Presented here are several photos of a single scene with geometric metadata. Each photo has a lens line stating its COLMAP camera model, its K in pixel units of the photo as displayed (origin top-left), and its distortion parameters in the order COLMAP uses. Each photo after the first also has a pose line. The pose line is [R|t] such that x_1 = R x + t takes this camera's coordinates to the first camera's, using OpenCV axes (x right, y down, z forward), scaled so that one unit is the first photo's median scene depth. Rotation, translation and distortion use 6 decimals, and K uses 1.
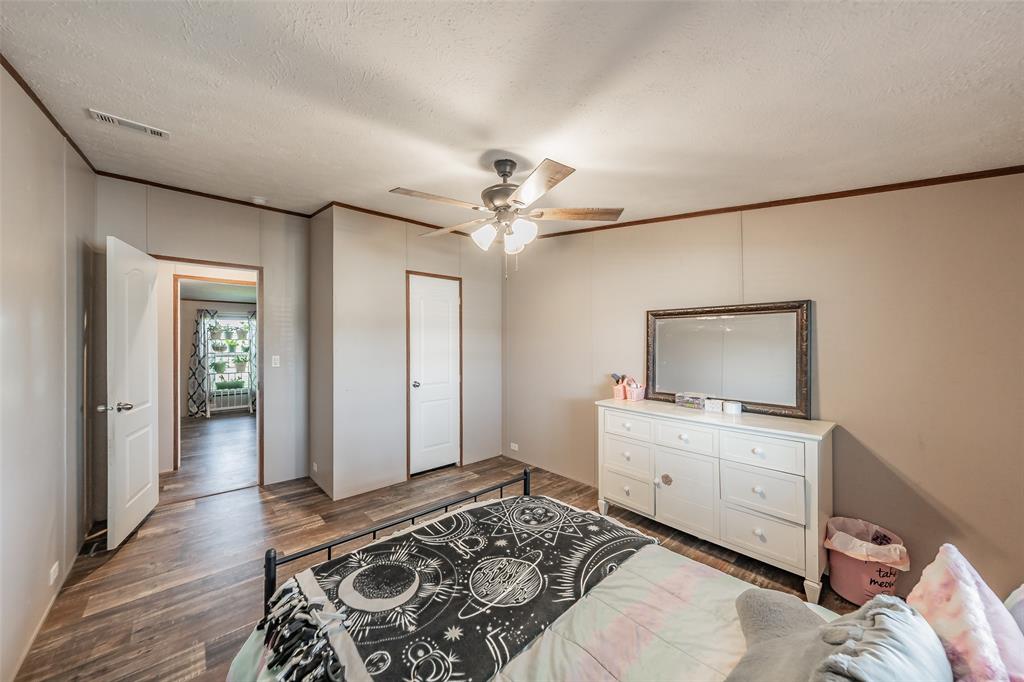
lens RADIAL K [[365.2, 0, 495.6], [0, 365.2, 342.5], [0, 0, 1]] dist [0.002561, -0.000151]
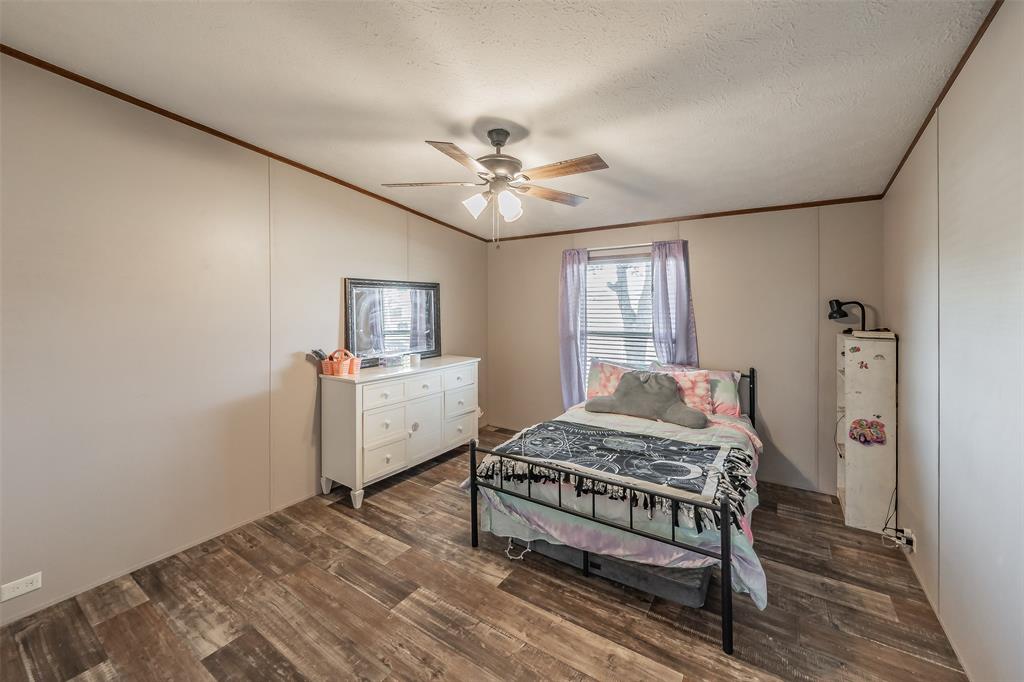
lens RADIAL K [[407.5, 0, 513.0], [0, 407.5, 309.4], [0, 0, 1]] dist [0.000437, 0.000658]
pose [[-0.272348, -0.012160, 0.962122, -1.348367], [0.012611, 0.999789, 0.016206, -0.031054], [-0.962116, 0.016547, -0.272137, 1.610032]]
